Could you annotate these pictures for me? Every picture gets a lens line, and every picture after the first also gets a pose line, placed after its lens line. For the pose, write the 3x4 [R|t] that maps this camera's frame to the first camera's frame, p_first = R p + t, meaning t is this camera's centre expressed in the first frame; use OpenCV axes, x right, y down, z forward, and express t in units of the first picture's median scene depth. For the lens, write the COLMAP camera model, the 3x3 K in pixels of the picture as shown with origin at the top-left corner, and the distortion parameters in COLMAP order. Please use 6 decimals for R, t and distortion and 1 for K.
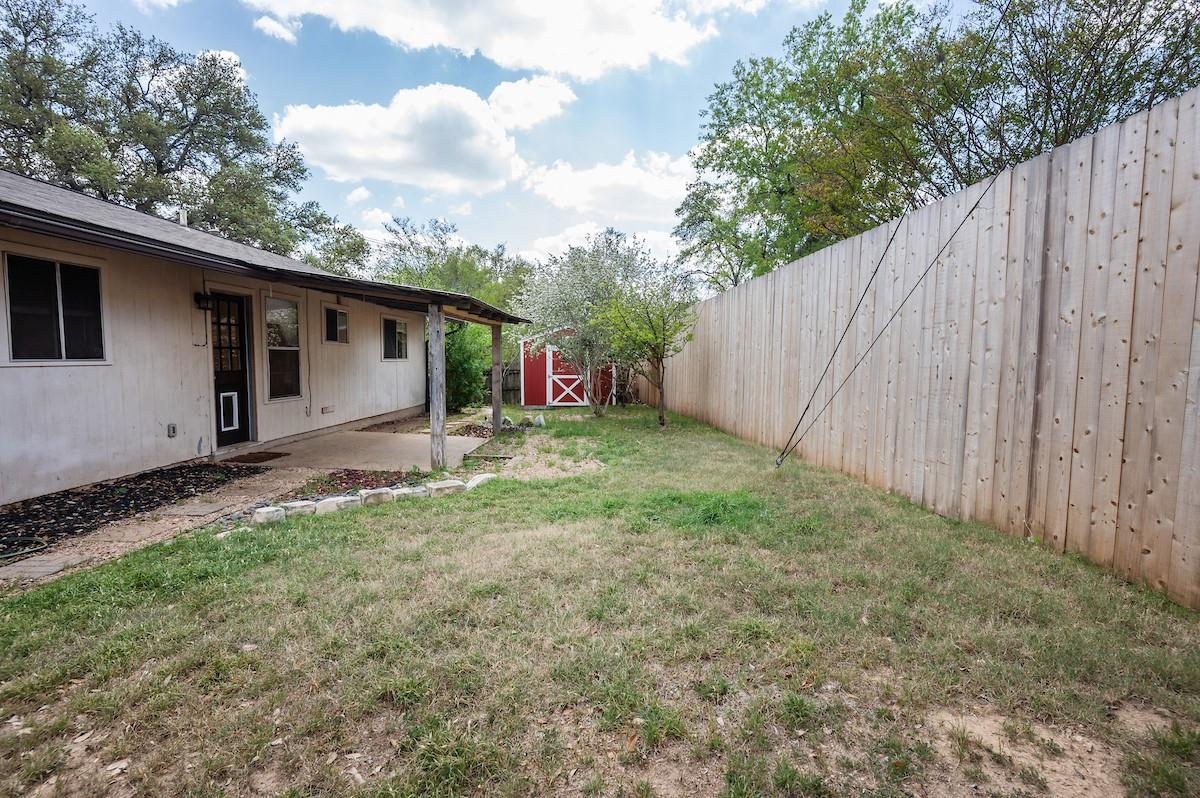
lens RADIAL K [[574.0, 0, 600.1], [0, 574.0, 402.3], [0, 0, 1]] dist [-0.001780, -0.000121]
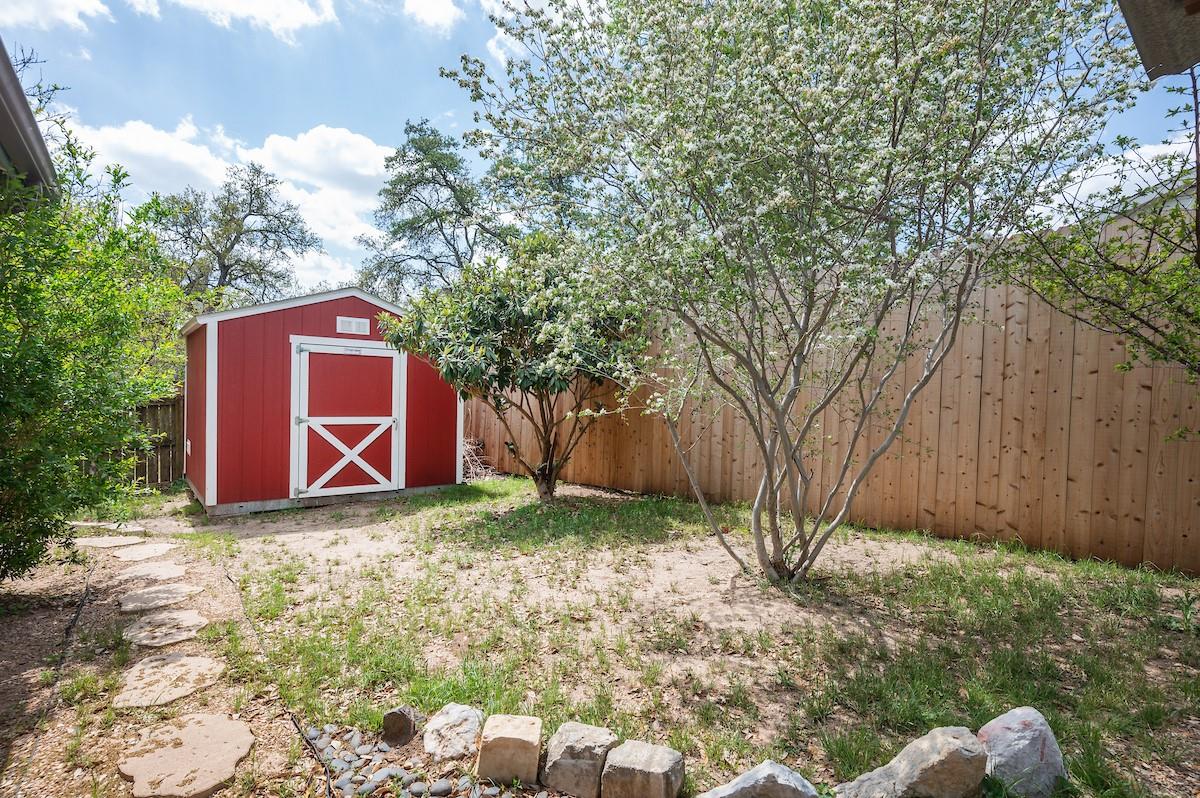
lens RADIAL K [[574.0, 0, 599.3], [0, 574.0, 398.9], [0, 0, 1]] dist [-0.001780, -0.000121]
pose [[0.767901, 0.011088, 0.640473, -0.177165], [0.019215, 0.999002, -0.040333, -0.040306], [-0.640281, 0.043278, 0.766921, 0.587800]]
